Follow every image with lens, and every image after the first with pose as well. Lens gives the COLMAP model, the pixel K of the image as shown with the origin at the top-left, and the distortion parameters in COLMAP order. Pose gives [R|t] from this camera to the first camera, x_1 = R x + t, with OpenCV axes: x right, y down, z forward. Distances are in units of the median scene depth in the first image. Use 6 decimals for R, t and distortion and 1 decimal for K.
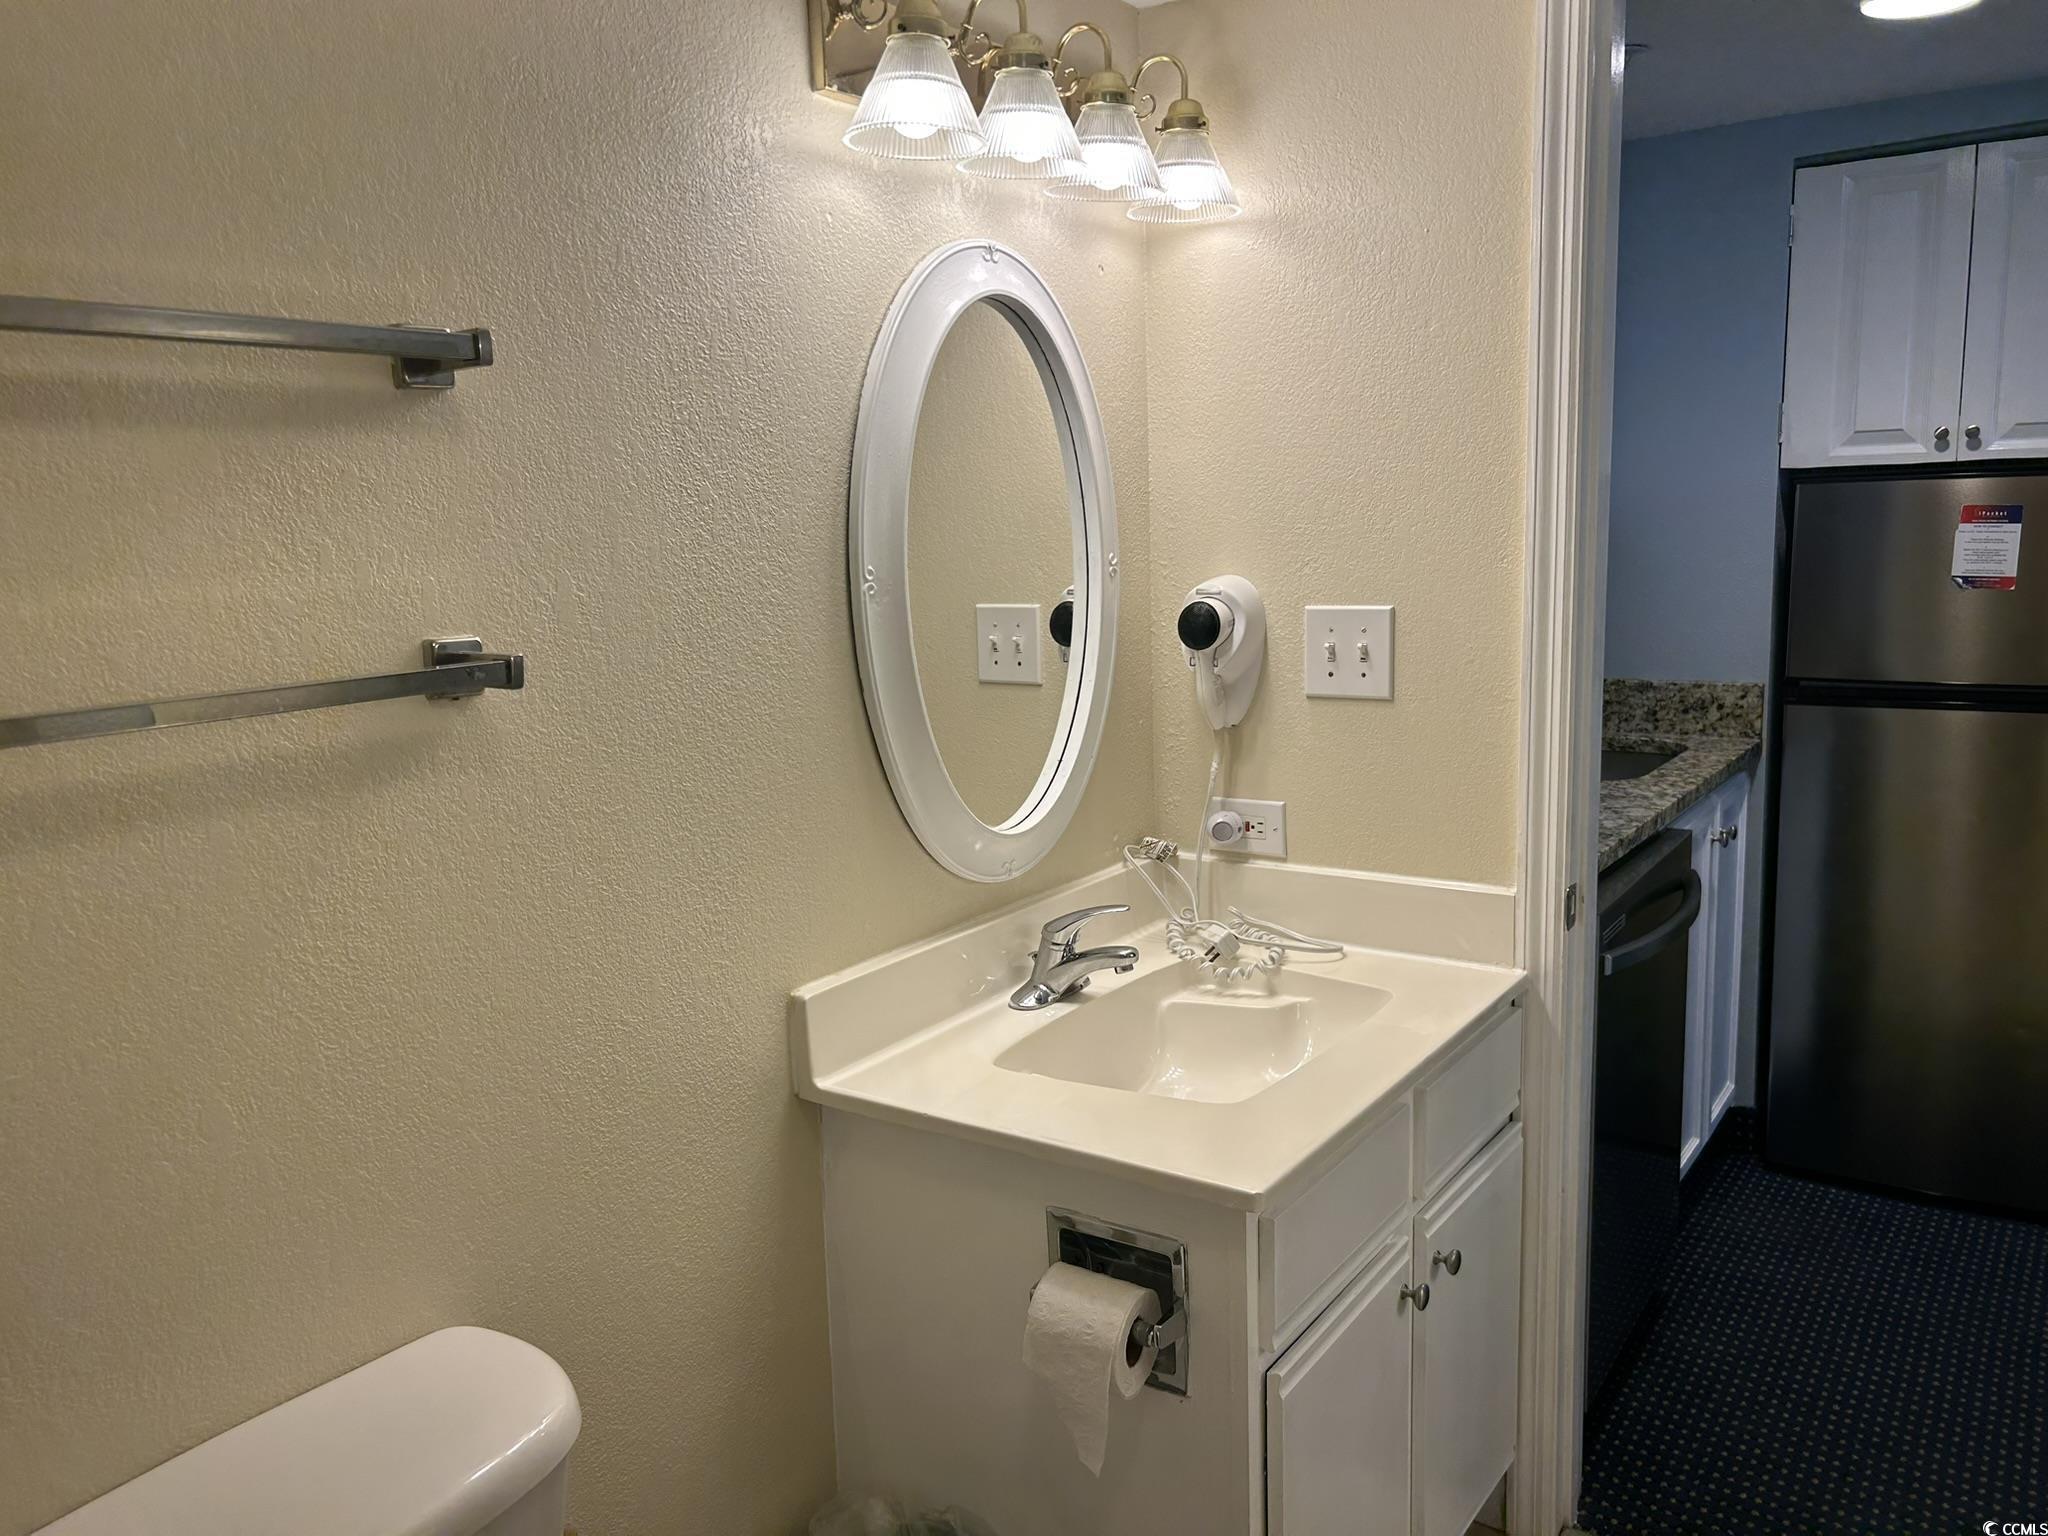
lens RADIAL K [[1552.5, 0, 1030.9], [0, 1552.5, 781.5], [0, 0, 1]] dist [0.056407, -0.067336]
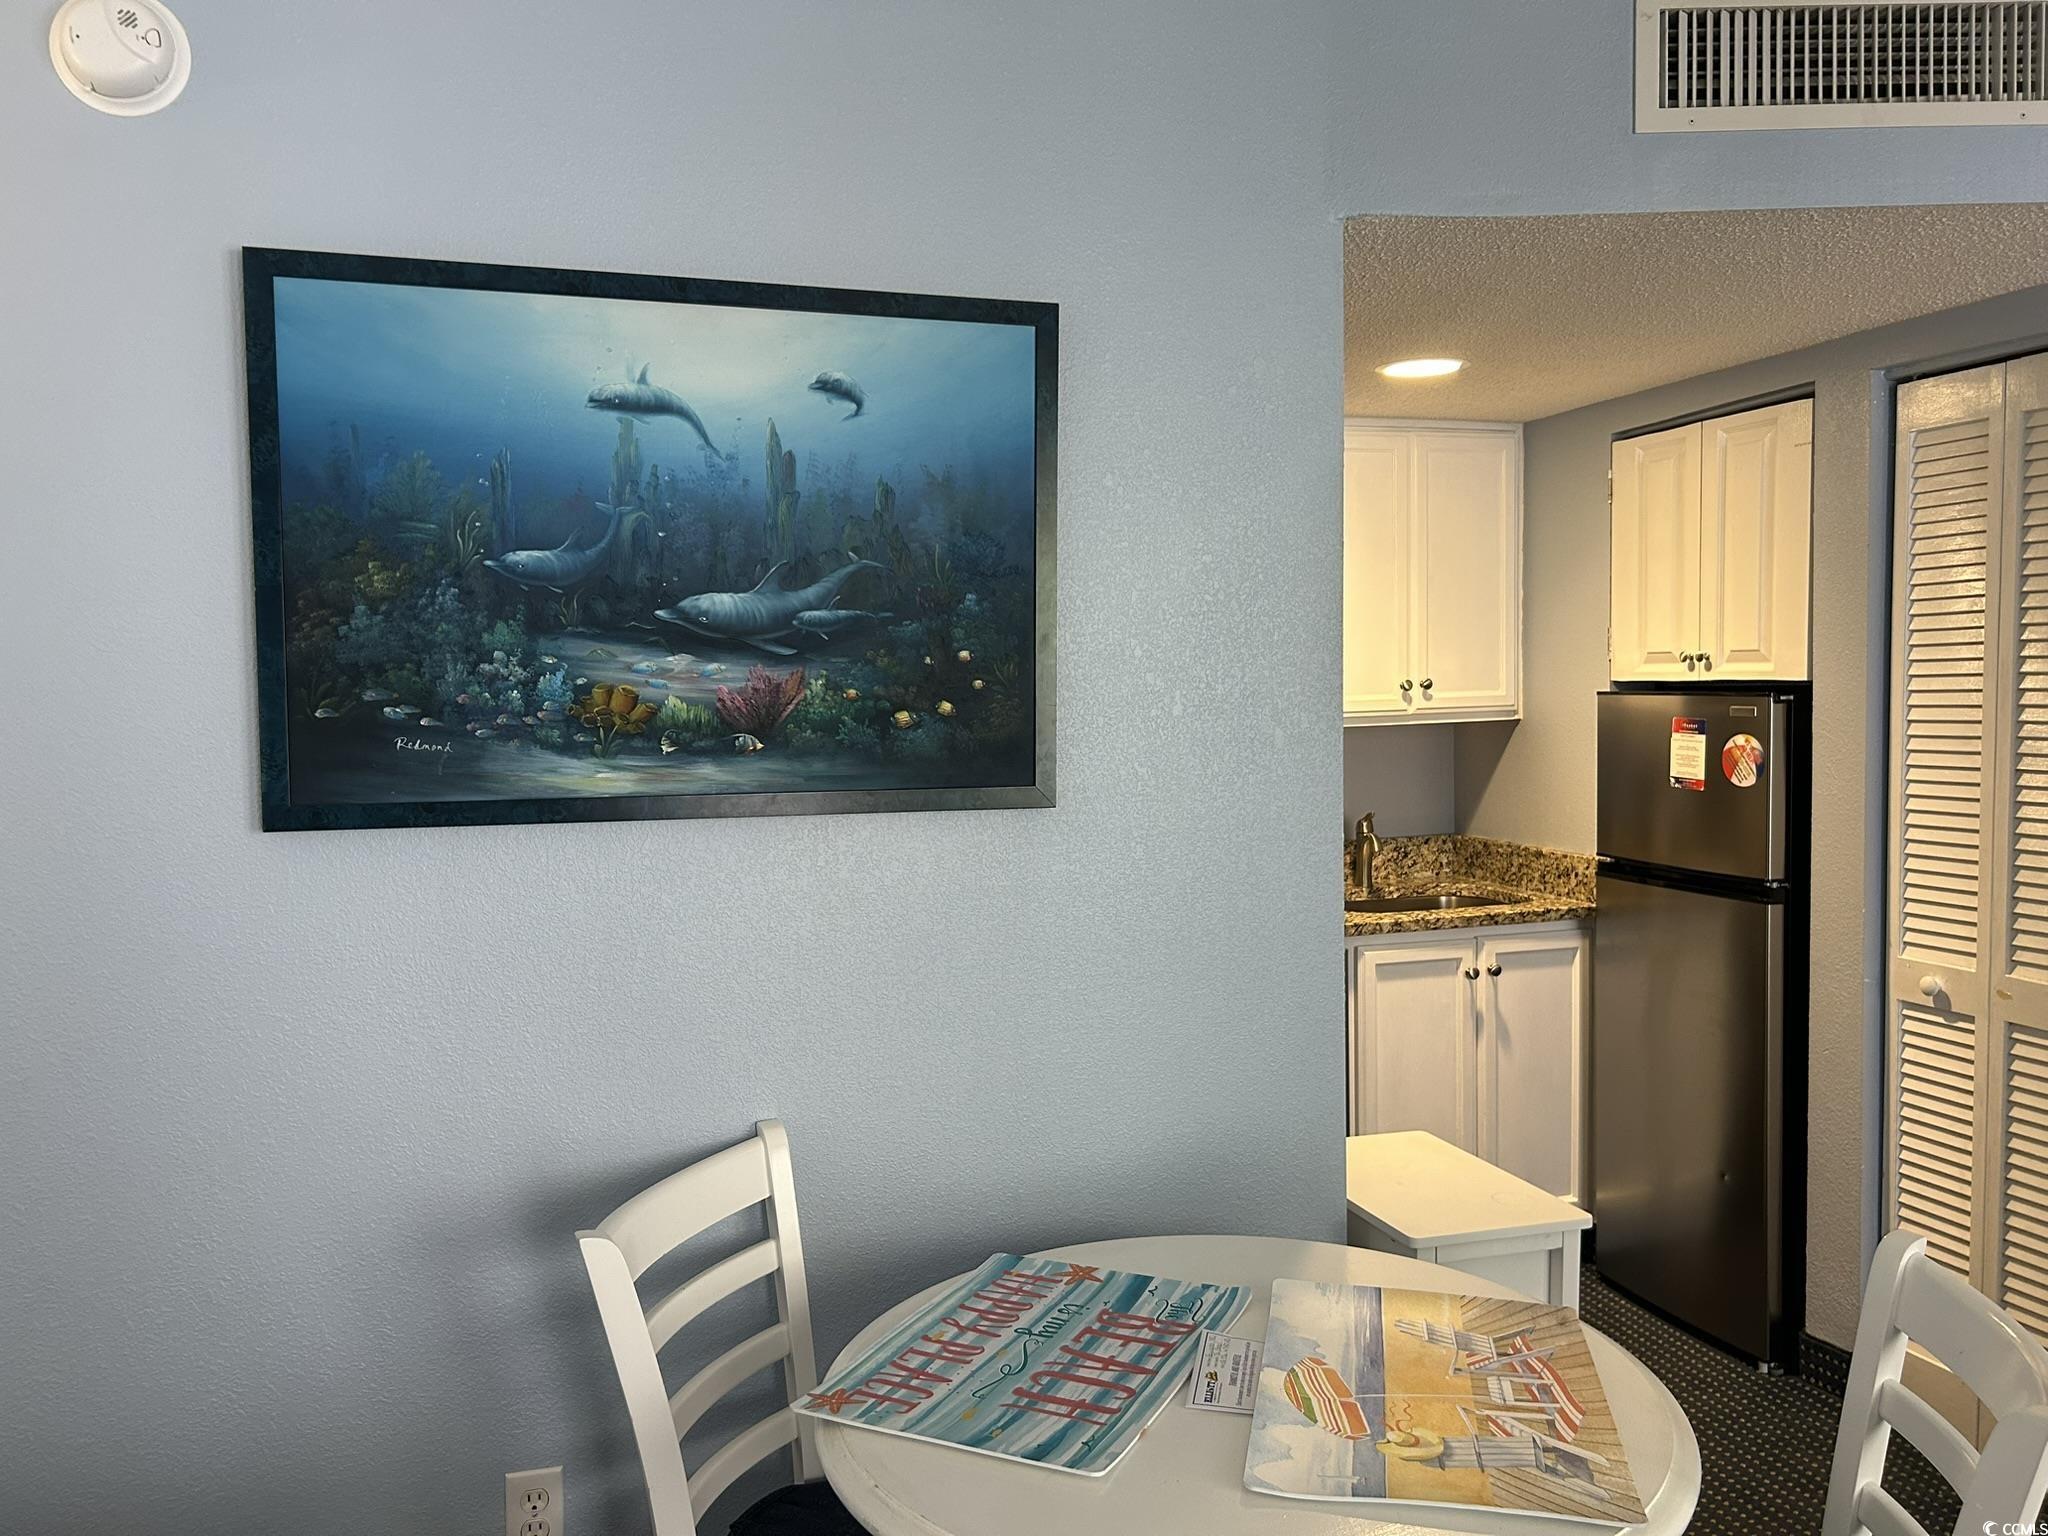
lens RADIAL K [[1552.5, 0, 1030.9], [0, 1552.5, 781.5], [0, 0, 1]] dist [0.056407, -0.067336]
pose [[0.788448, 0.059996, -0.612168, 0.886761], [-0.113698, 0.992297, -0.049187, -0.013153], [0.604501, 0.108384, 0.789196, -0.215646]]
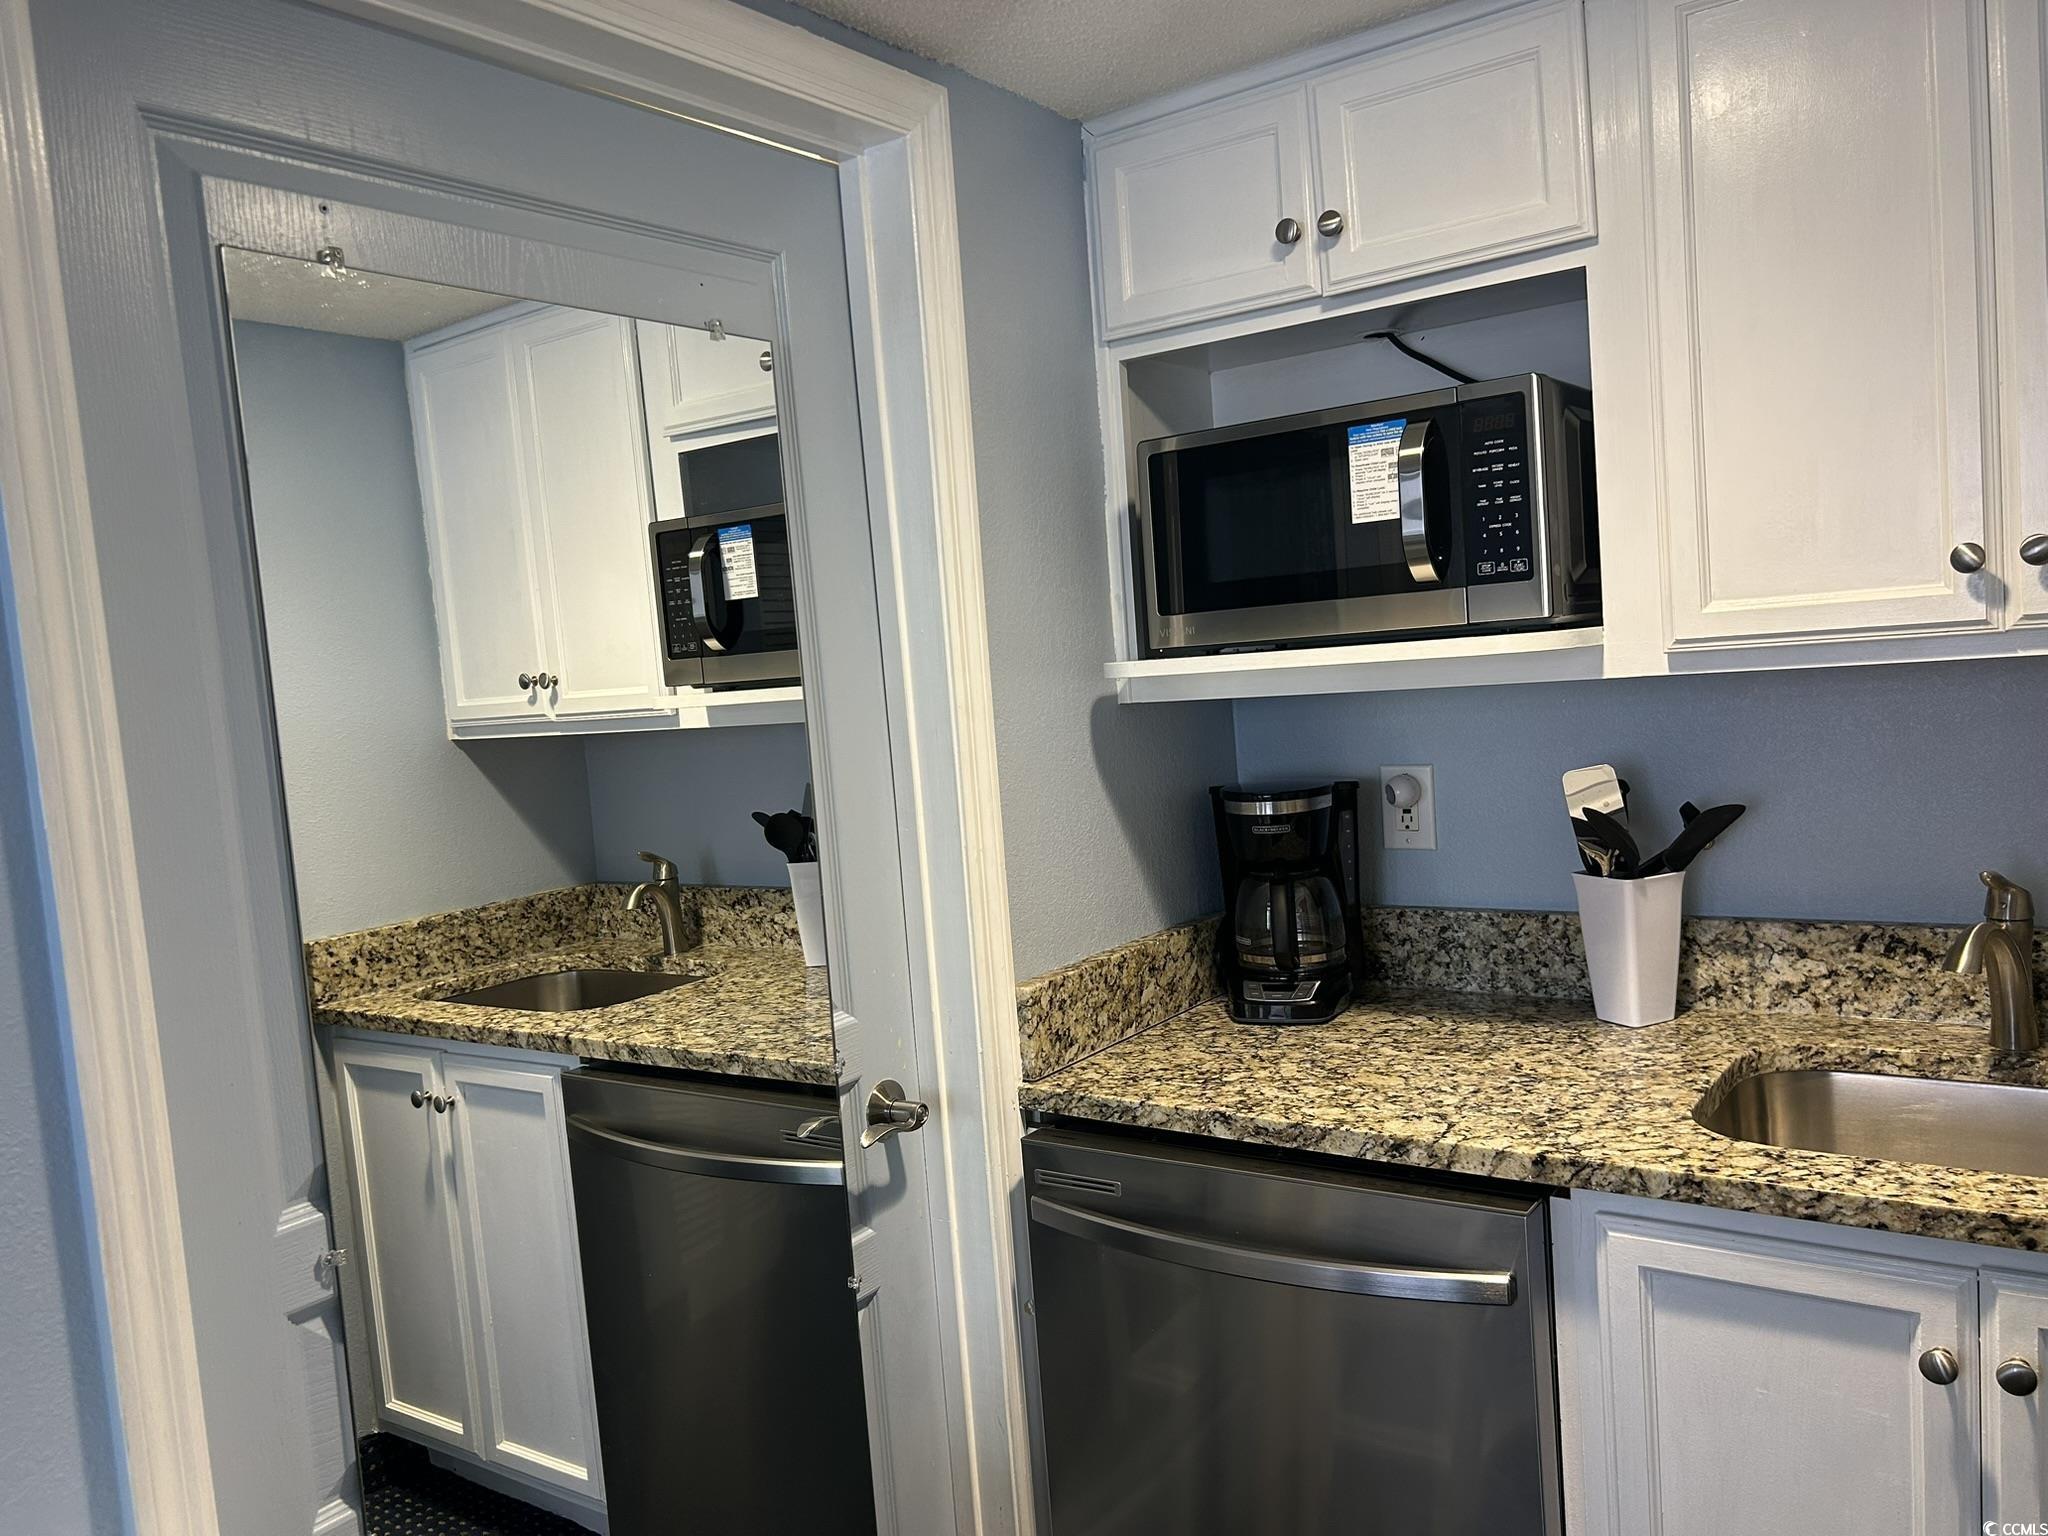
lens RADIAL K [[1540.2, 0, 1002.1], [0, 1540.2, 760.8], [0, 0, 1]] dist [-0.005391, -0.008393]
pose [[-0.037050, 0.109396, -0.993308, 0.839016], [-0.092706, 0.989327, 0.112415, -0.154120], [0.995004, 0.096251, -0.026513, 0.698892]]
